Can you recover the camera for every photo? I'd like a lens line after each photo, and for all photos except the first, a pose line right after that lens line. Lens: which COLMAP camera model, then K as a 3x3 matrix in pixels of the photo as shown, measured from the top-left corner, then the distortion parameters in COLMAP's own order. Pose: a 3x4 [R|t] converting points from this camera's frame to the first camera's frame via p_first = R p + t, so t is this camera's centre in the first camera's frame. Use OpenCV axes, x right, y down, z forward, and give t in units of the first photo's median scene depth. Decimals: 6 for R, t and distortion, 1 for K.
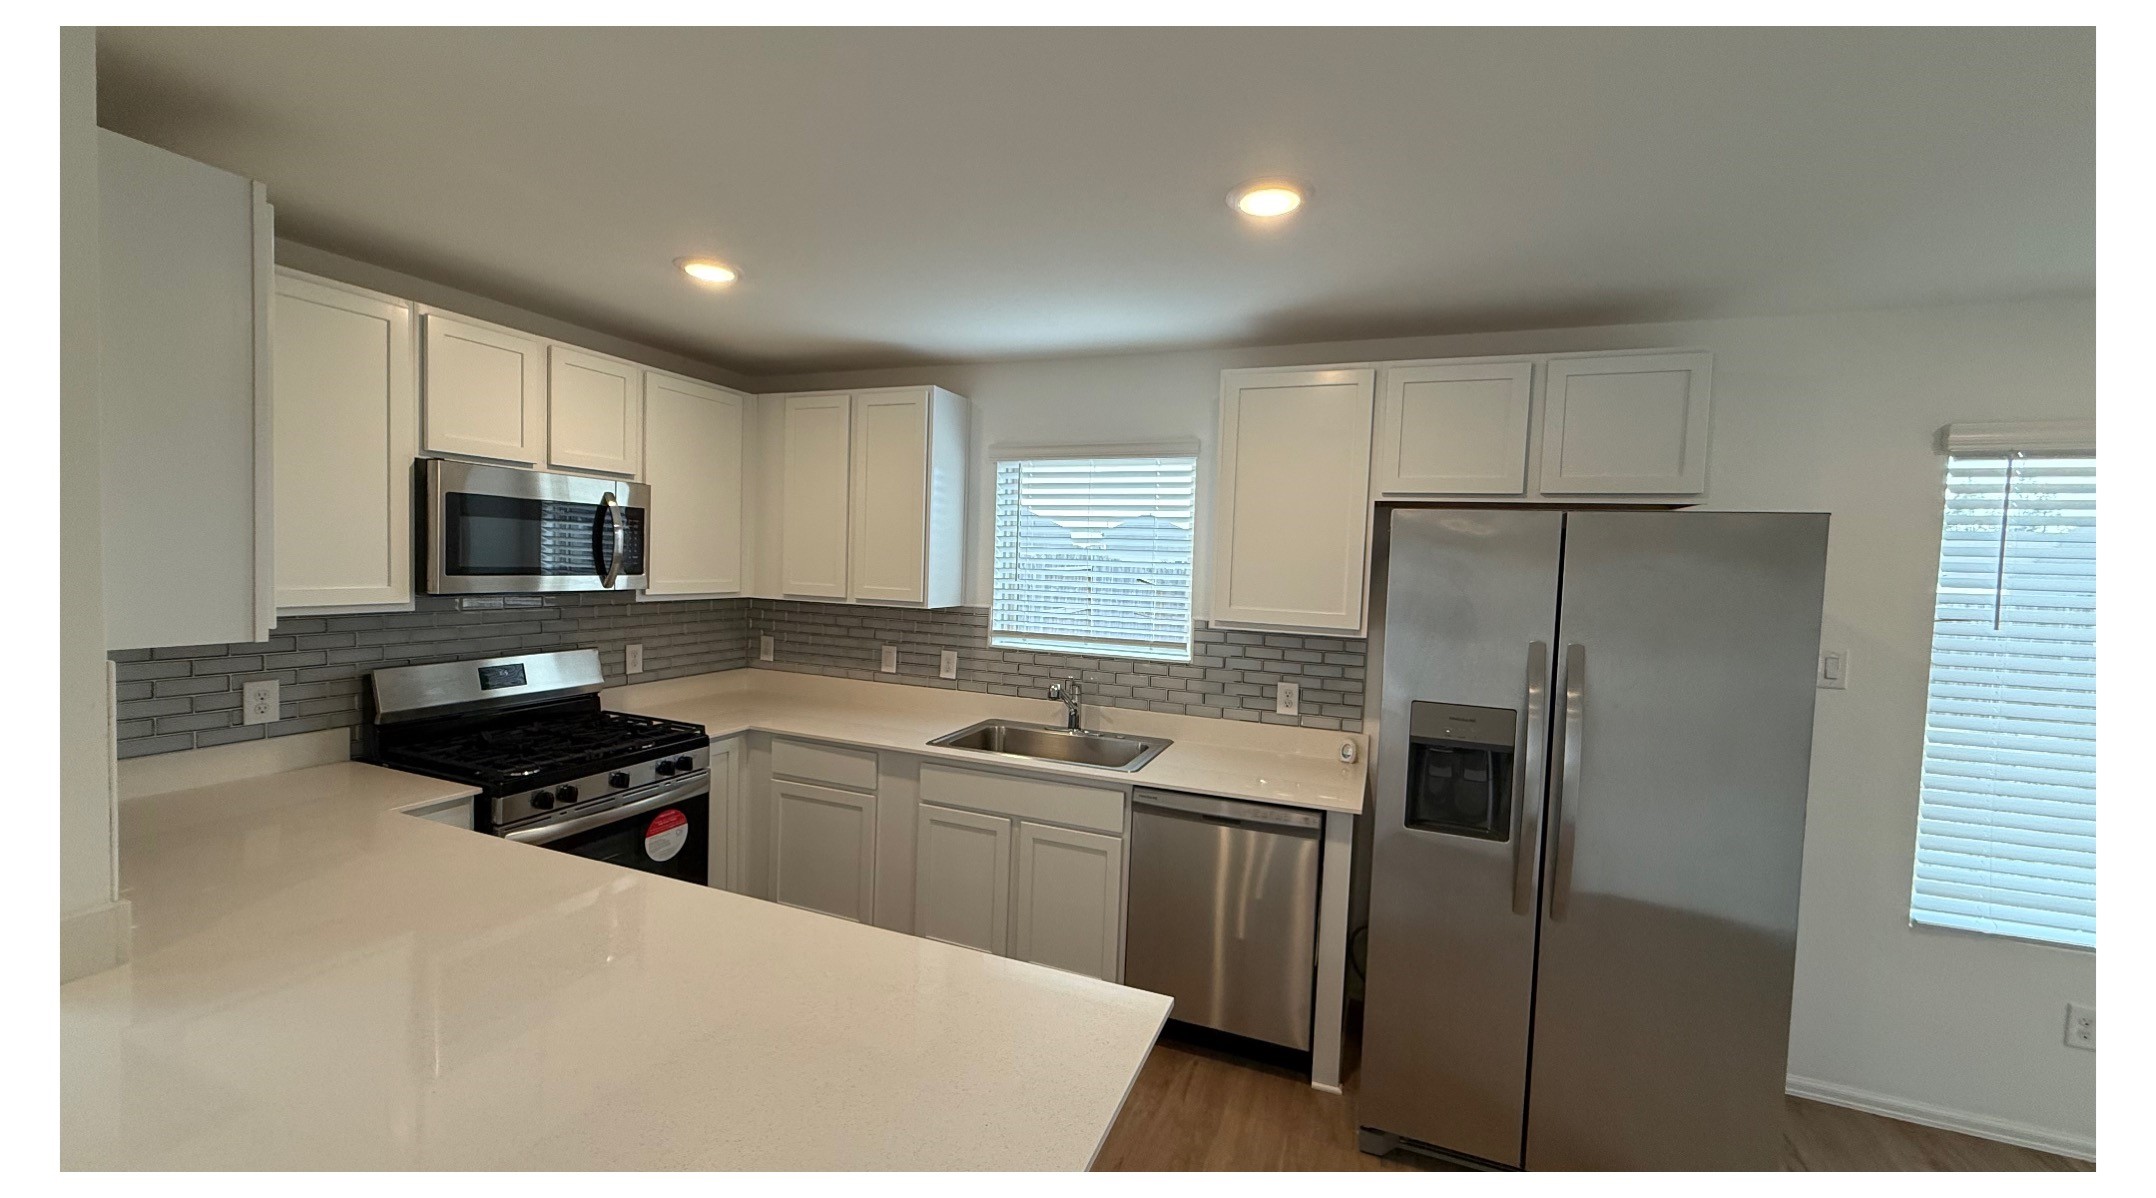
lens RADIAL K [[861.6, 0, 1037.6], [0, 861.6, 546.8], [0, 0, 1]] dist [-0.000146, 0.000083]
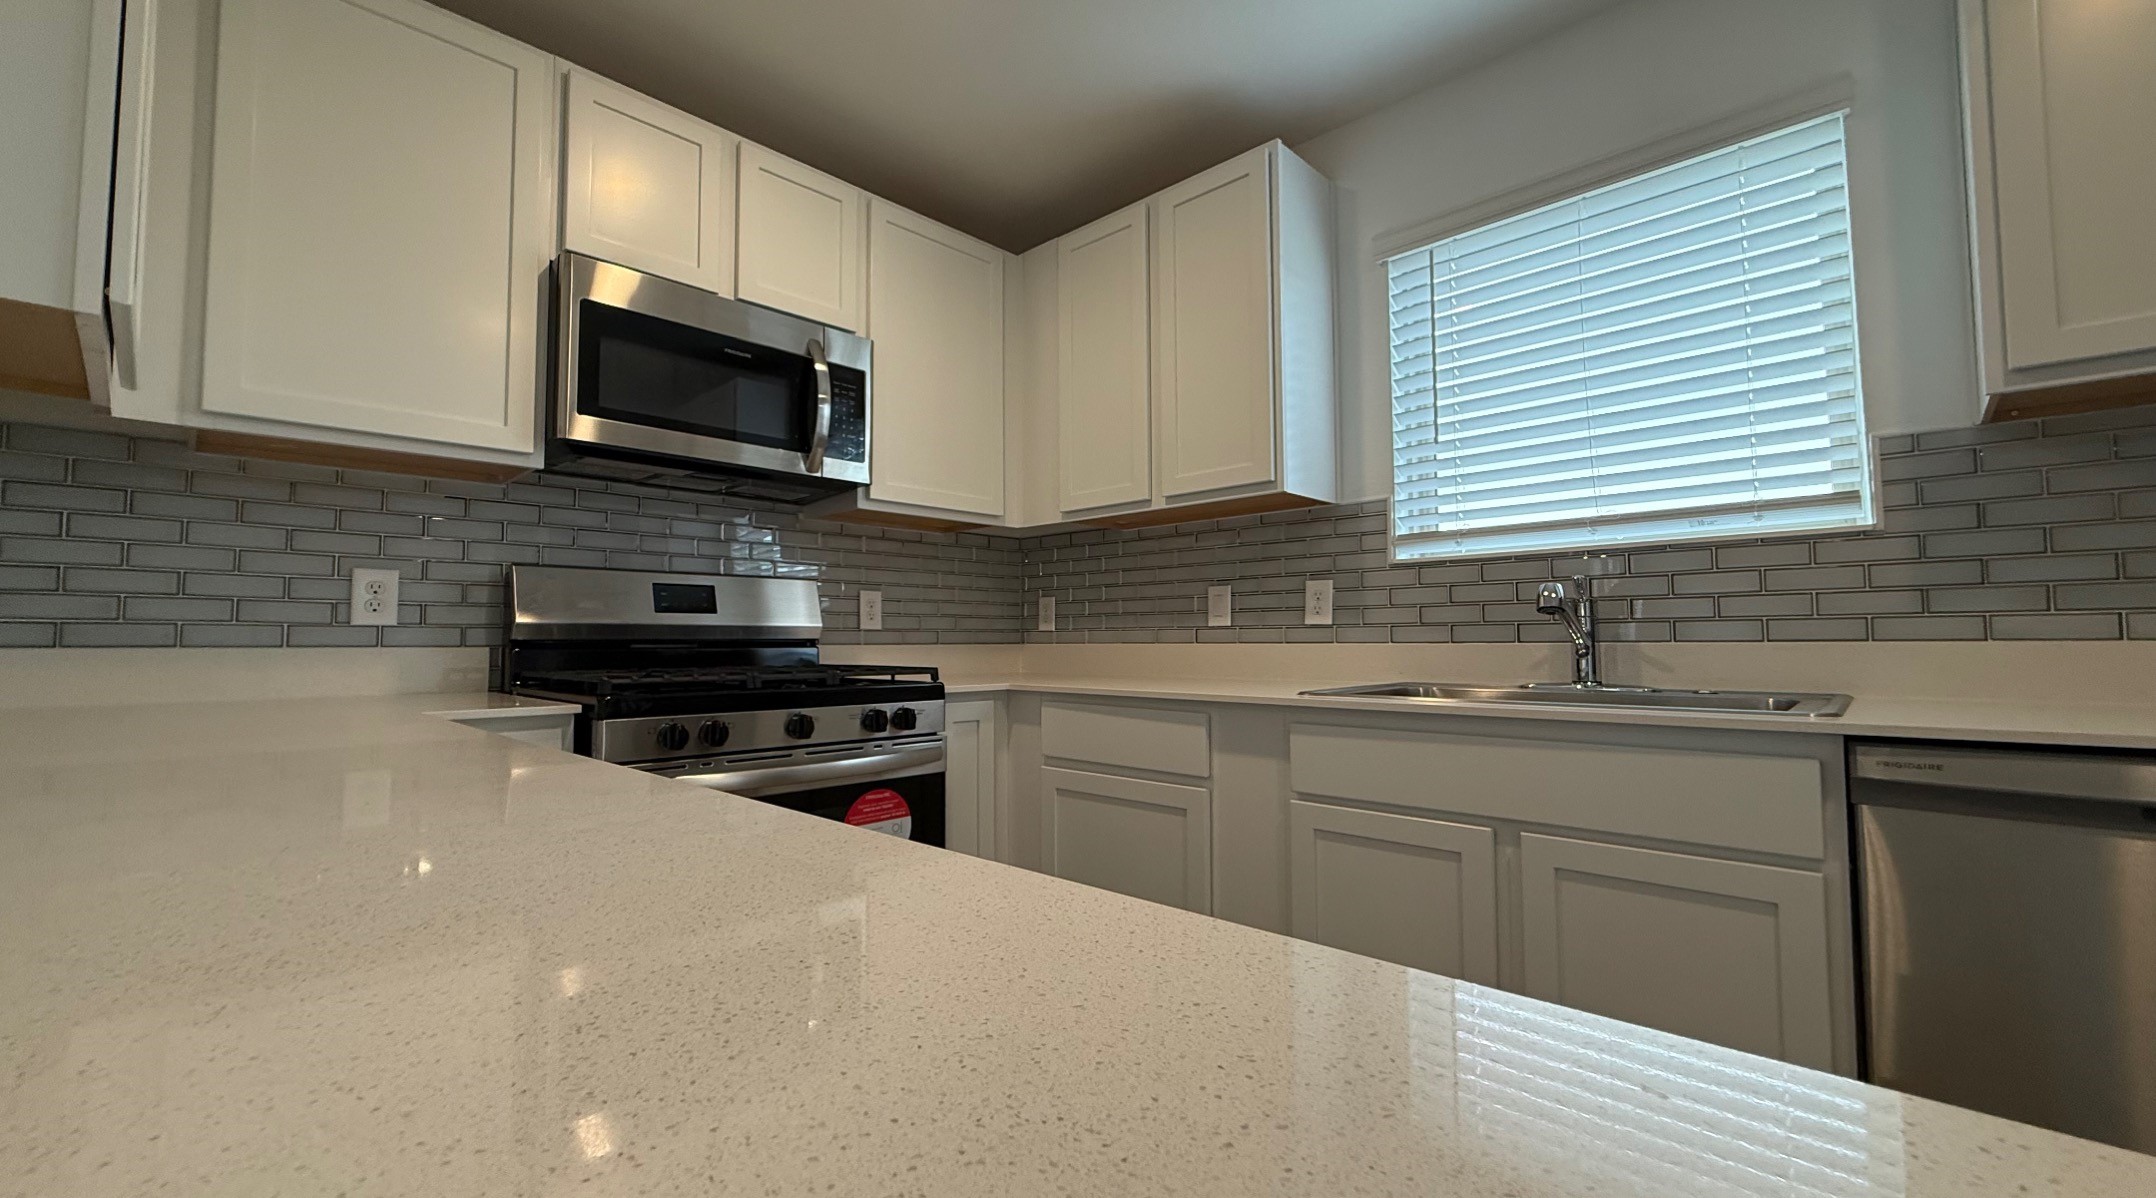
lens RADIAL K [[891.6, 0, 1031.0], [0, 891.6, 569.2], [0, 0, 1]] dist [0.000201, -0.000260]
pose [[0.934603, -0.049257, -0.352265, -0.077932], [0.020737, 0.996226, -0.084282, 0.180188], [0.355087, 0.071465, 0.932097, 0.373654]]
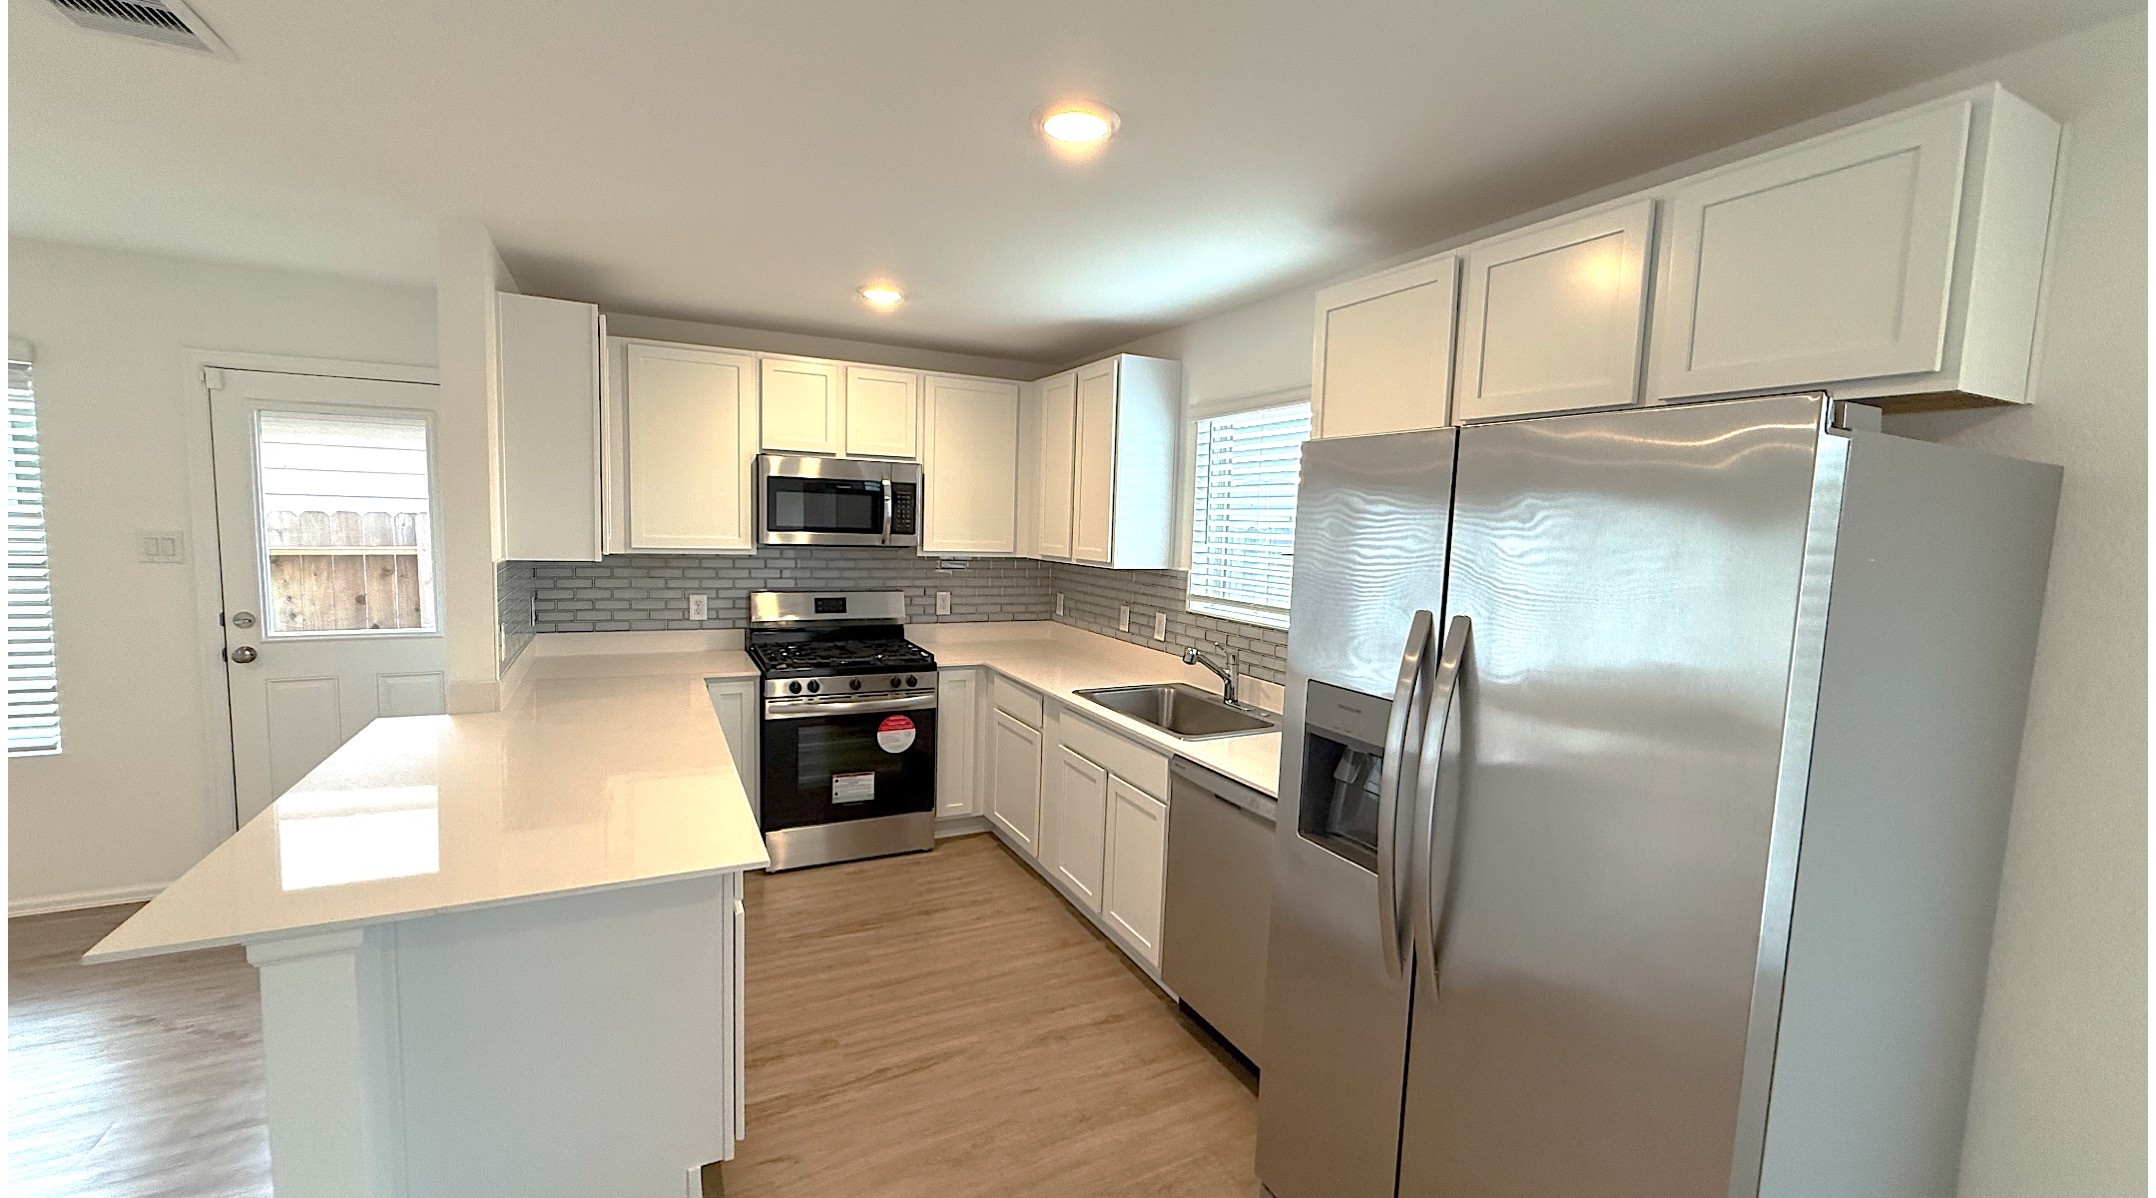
lens RADIAL K [[852.9, 0, 974.8], [0, 852.9, 544.4], [0, 0, 1]] dist [-0.000096, 0.000027]
pose [[0.723395, 0.009399, -0.690370, 0.479089], [0.002143, 0.999872, 0.015858, 0.026401], [0.690431, -0.012952, 0.723283, 0.139578]]
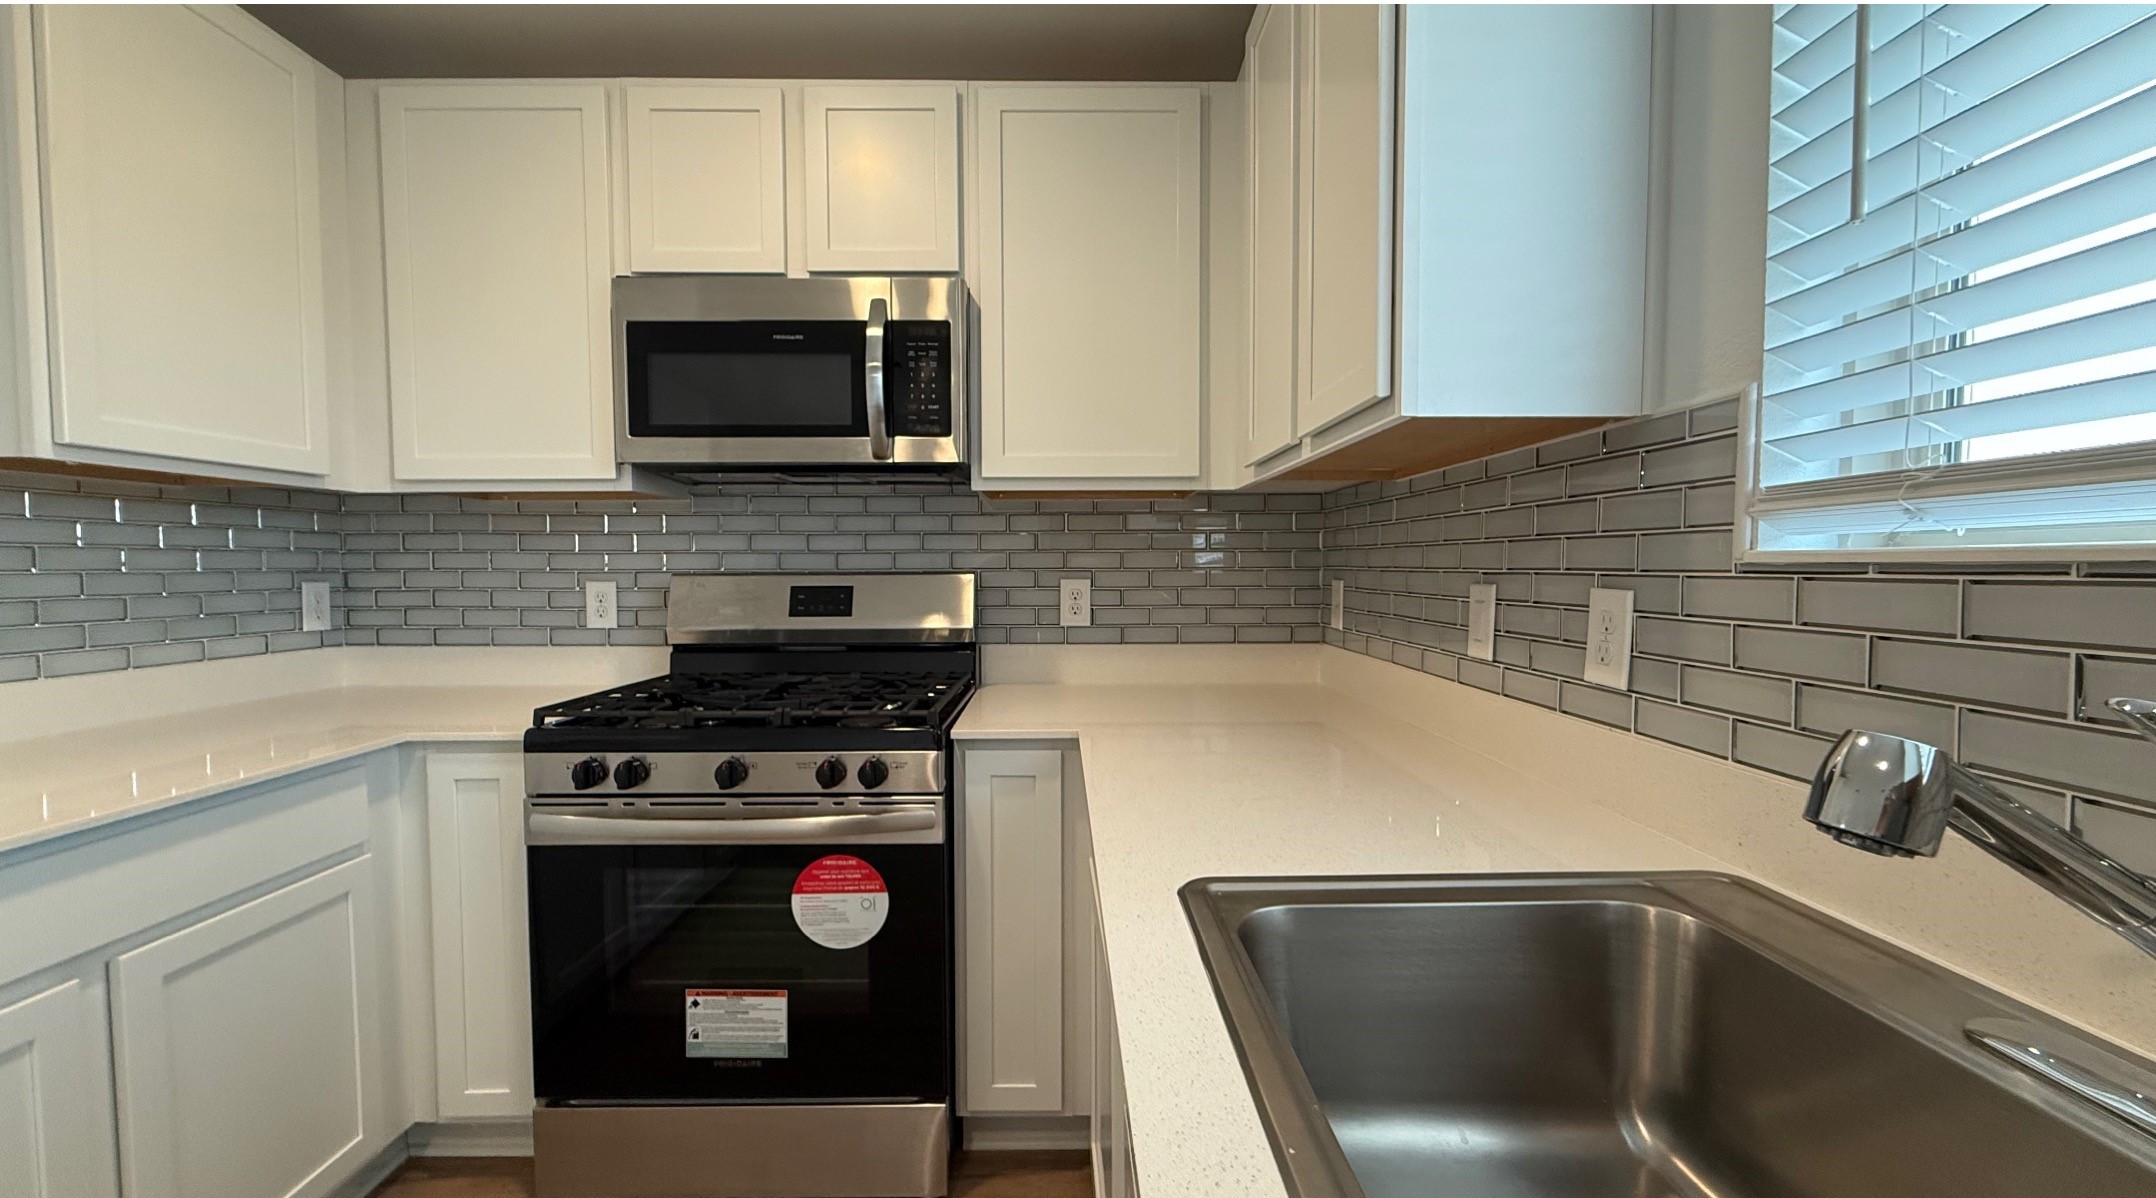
lens RADIAL K [[868.2, 0, 1019.3], [0, 868.2, 593.6], [0, 0, 1]] dist [0.001366, 0.000130]
pose [[0.418394, 0.004073, -0.908257, 0.081259], [0.019452, 0.999720, 0.013443, 0.127574], [0.908057, -0.023292, 0.418198, 0.787635]]
